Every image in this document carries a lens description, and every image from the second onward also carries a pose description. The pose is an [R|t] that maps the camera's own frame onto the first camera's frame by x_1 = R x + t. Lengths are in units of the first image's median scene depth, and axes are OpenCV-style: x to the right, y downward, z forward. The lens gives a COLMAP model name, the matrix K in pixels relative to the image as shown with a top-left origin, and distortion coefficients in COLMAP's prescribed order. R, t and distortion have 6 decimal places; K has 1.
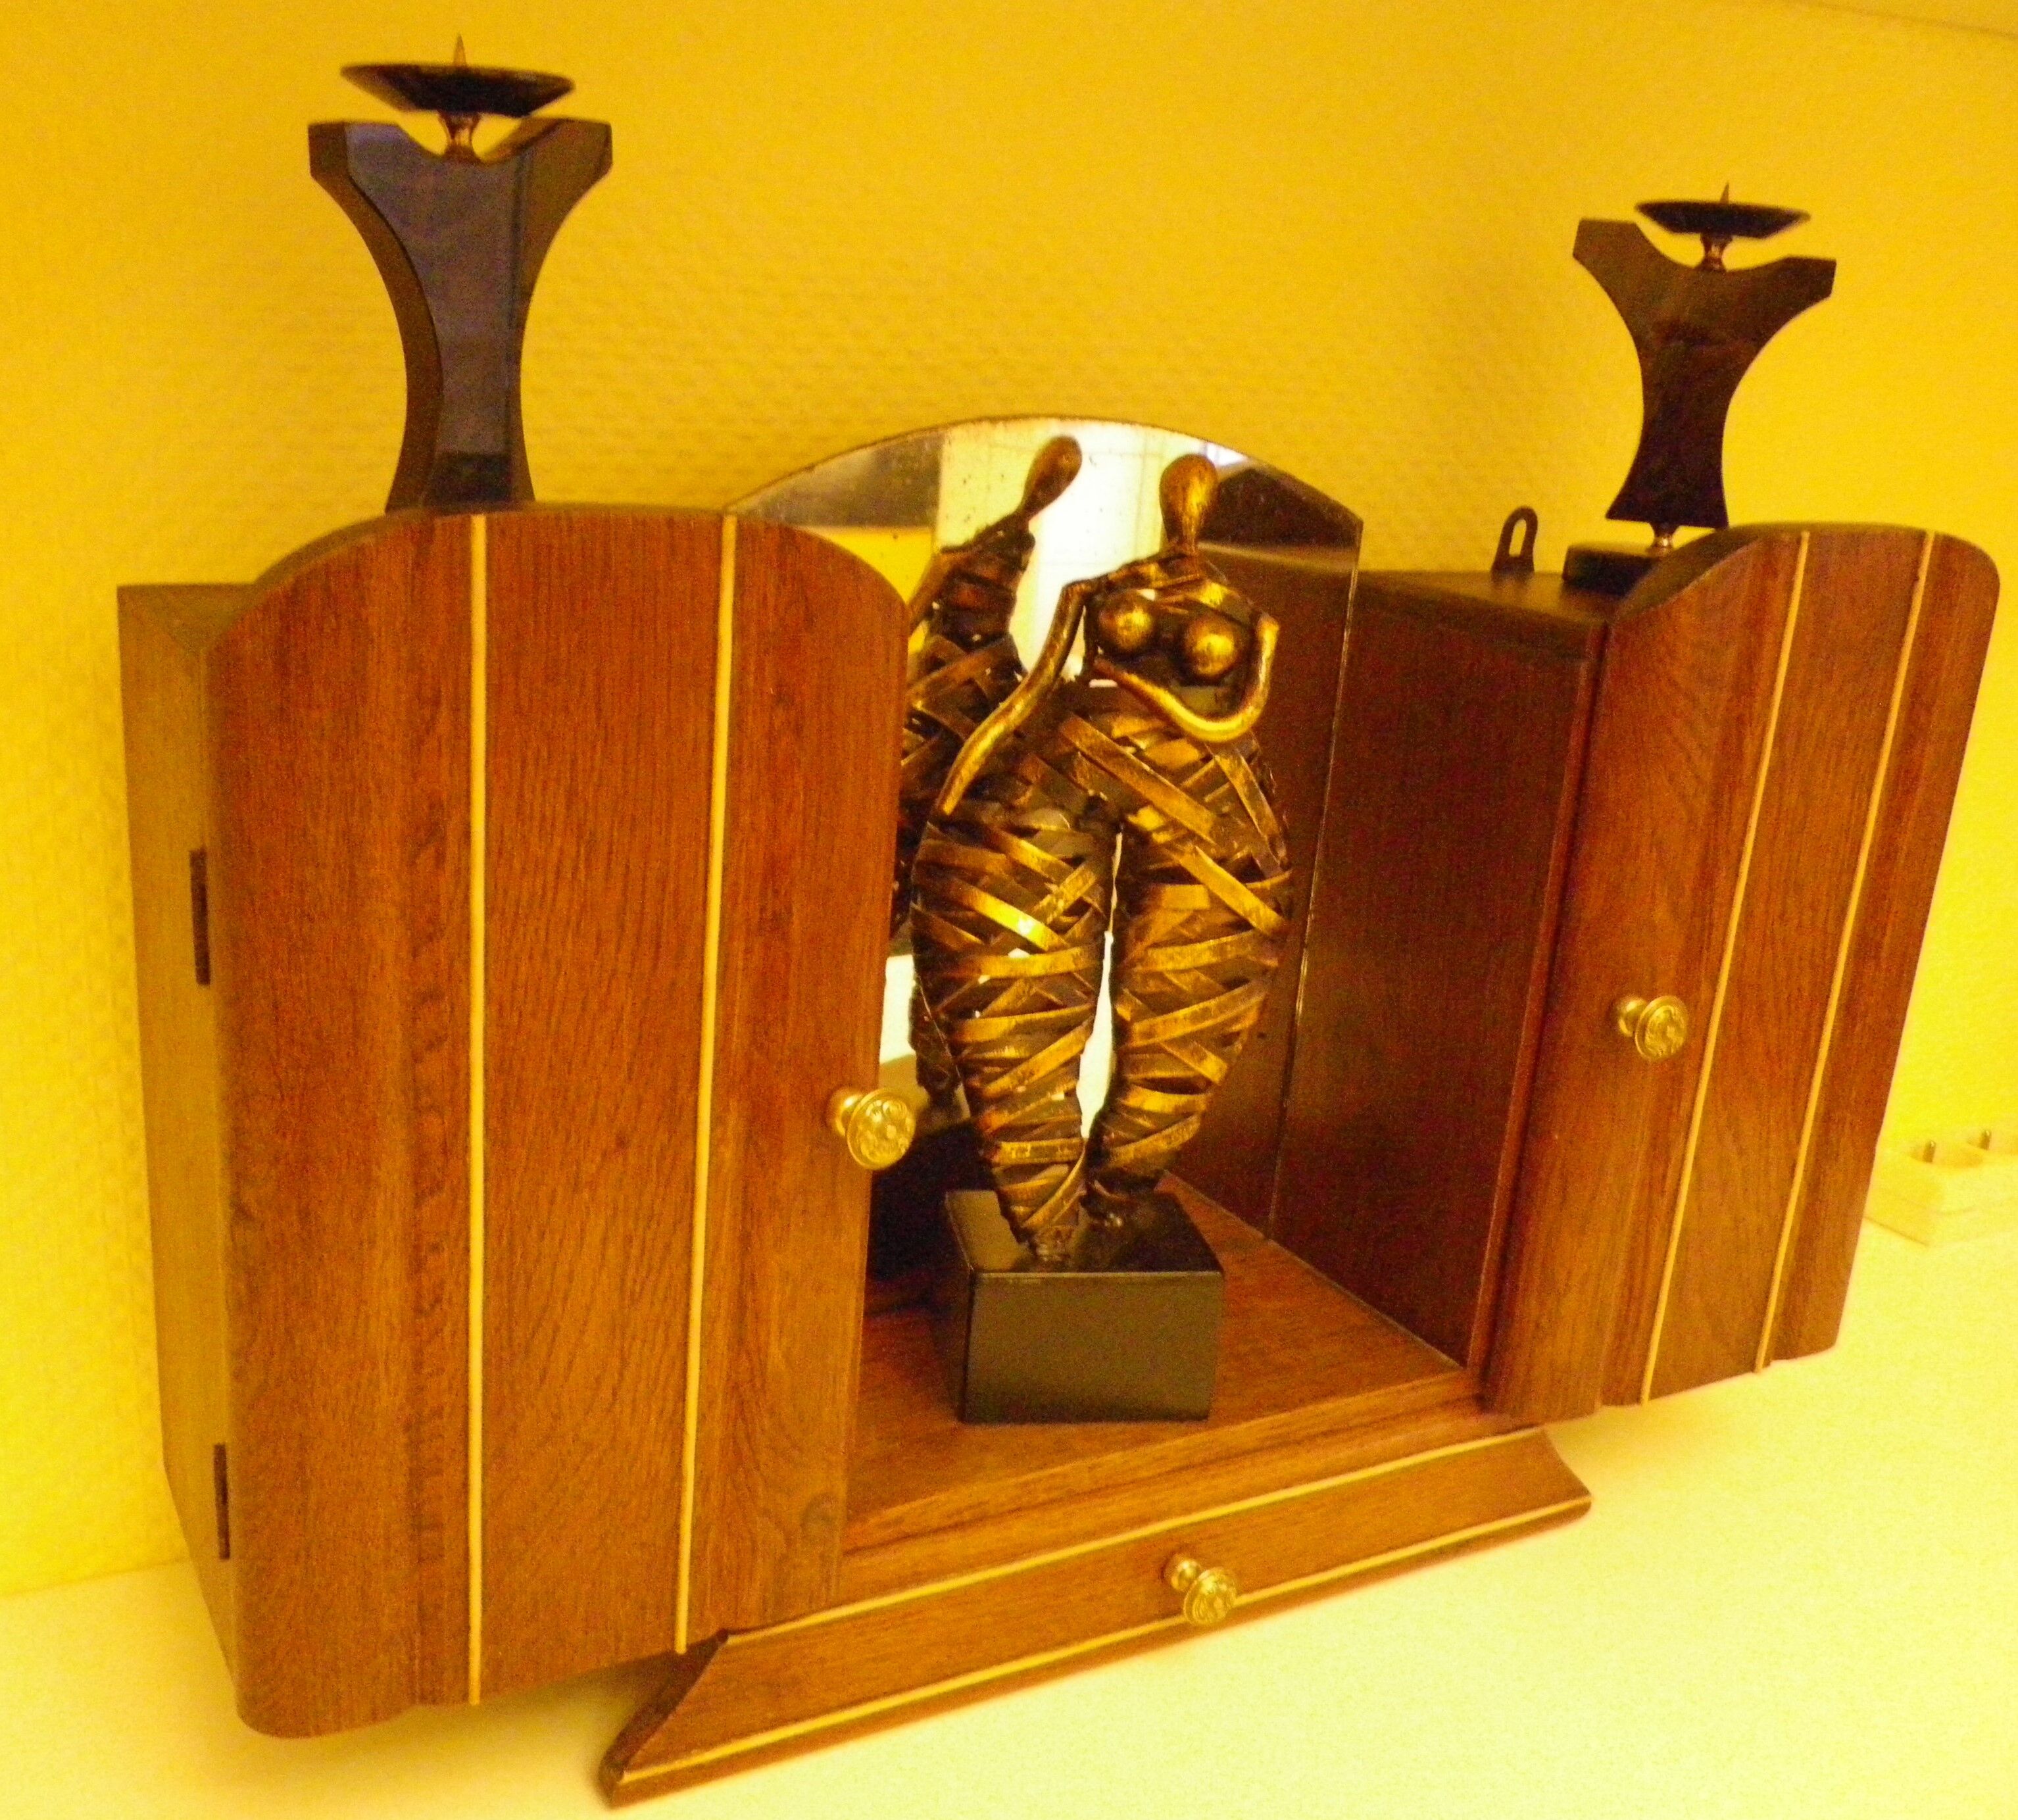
lens RADIAL K [[2064.3, 0, 911.2], [0, 2064.3, 961.1], [0, 0, 1]] dist [0.002834, 0.000000]
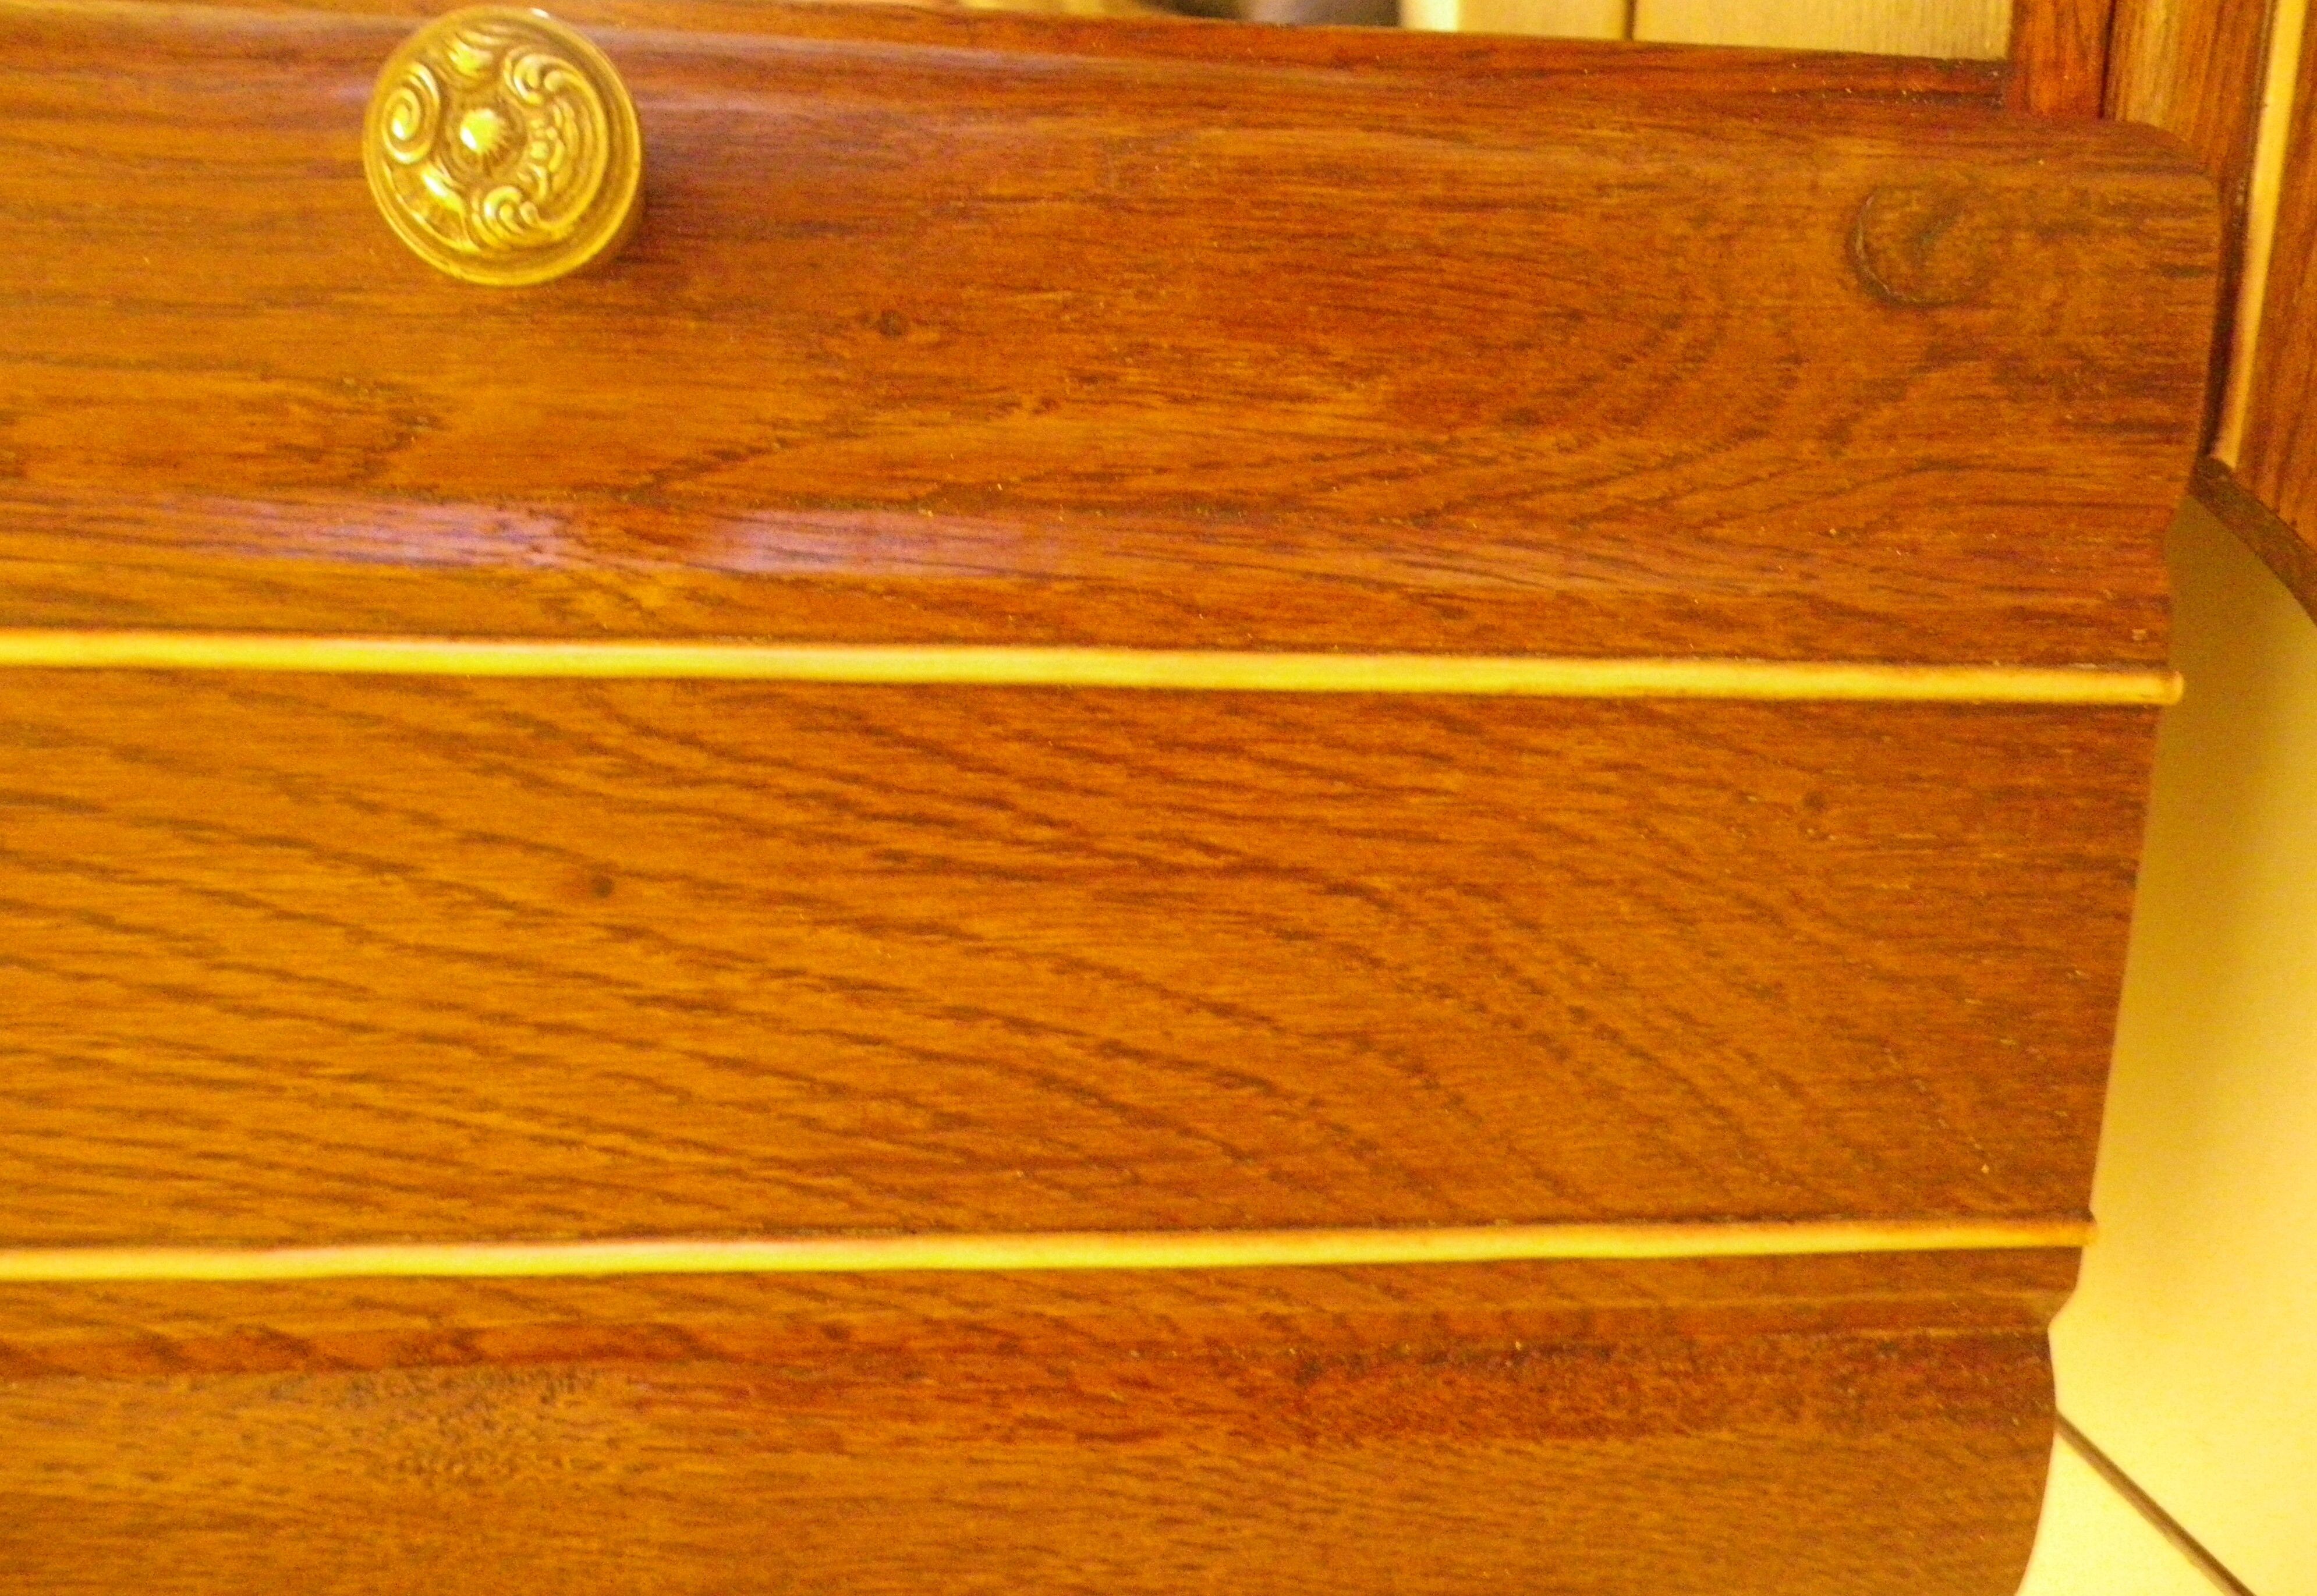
lens RADIAL K [[1854.1, 0, 1163.1], [0, 1854.1, 771.4], [0, 0, 1]] dist [-0.009308, 0.007293]
pose [[0.008063, -0.767866, -0.640559, 0.074292], [0.973547, 0.152306, -0.170321, 0.194626], [0.228345, -0.622241, 0.748782, 0.630817]]
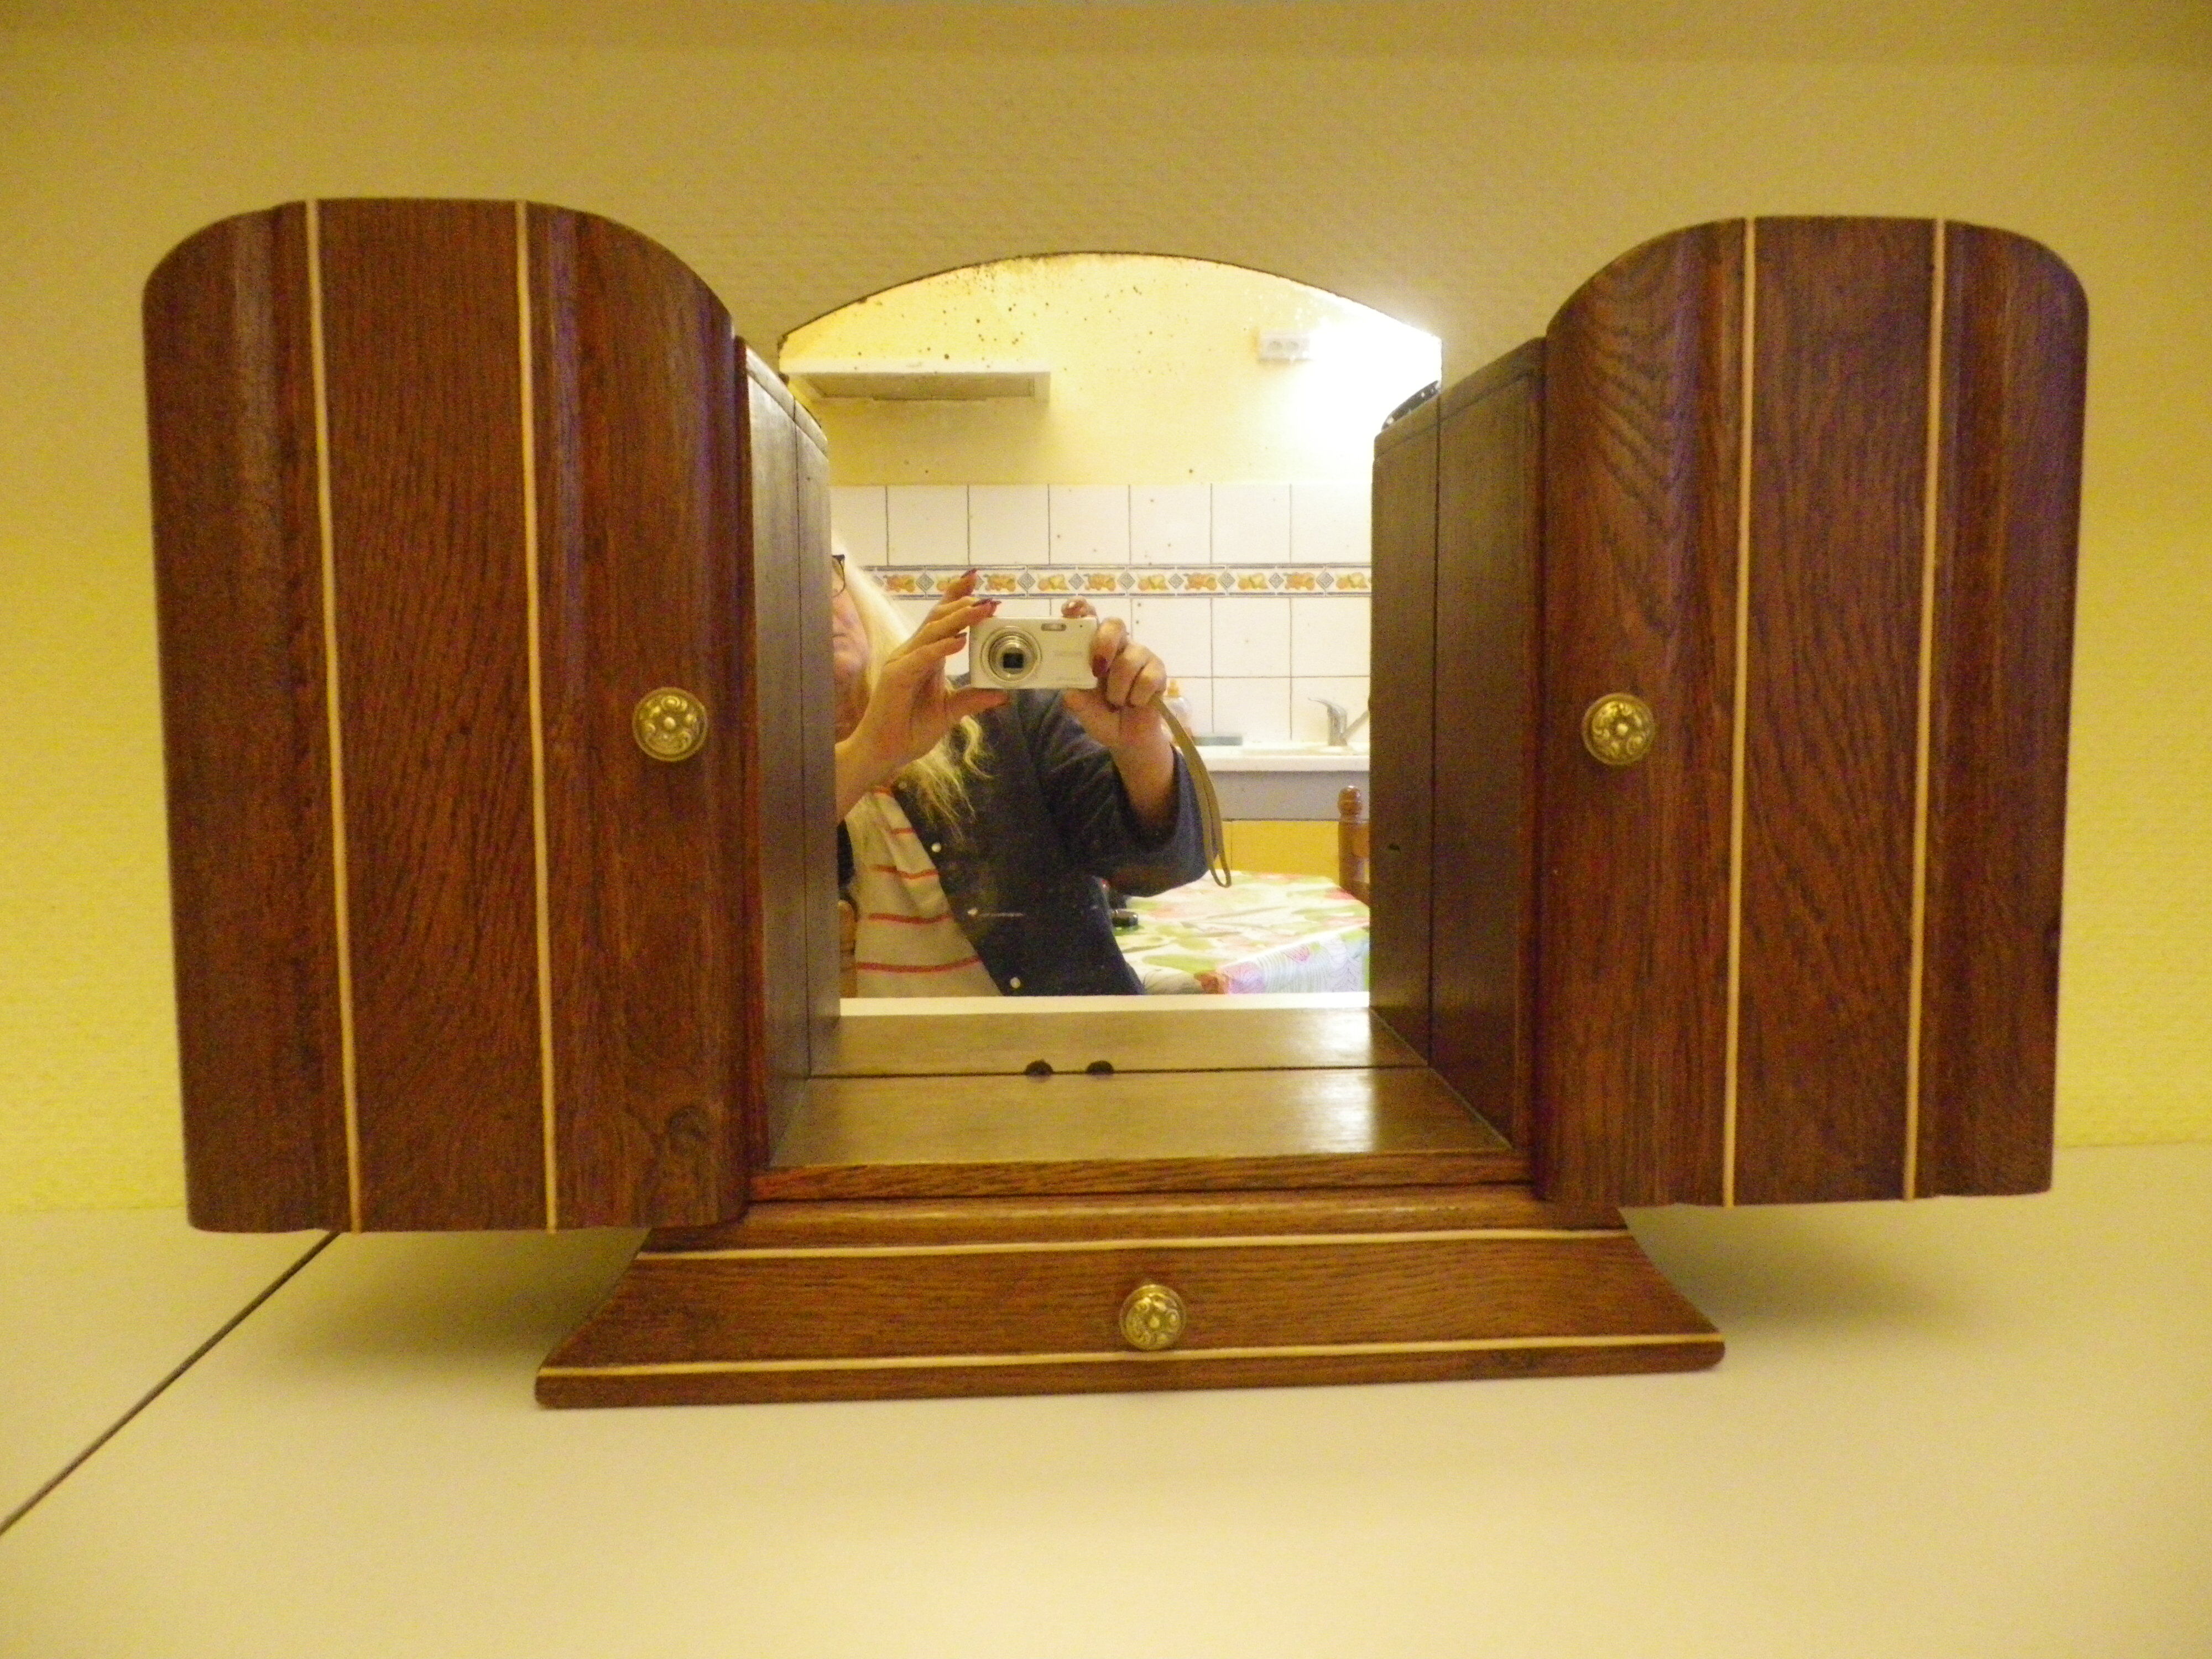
lens RADIAL K [[1693.4, 0, 1127.1], [0, 1693.4, 816.2], [0, 0, 1]] dist [-0.003605, 0.004759]
pose [[0.909503, -0.029144, -0.414674, 0.494034], [-0.064896, 0.975354, -0.210885, 0.256243], [0.410600, 0.218711, 0.885197, 0.242048]]
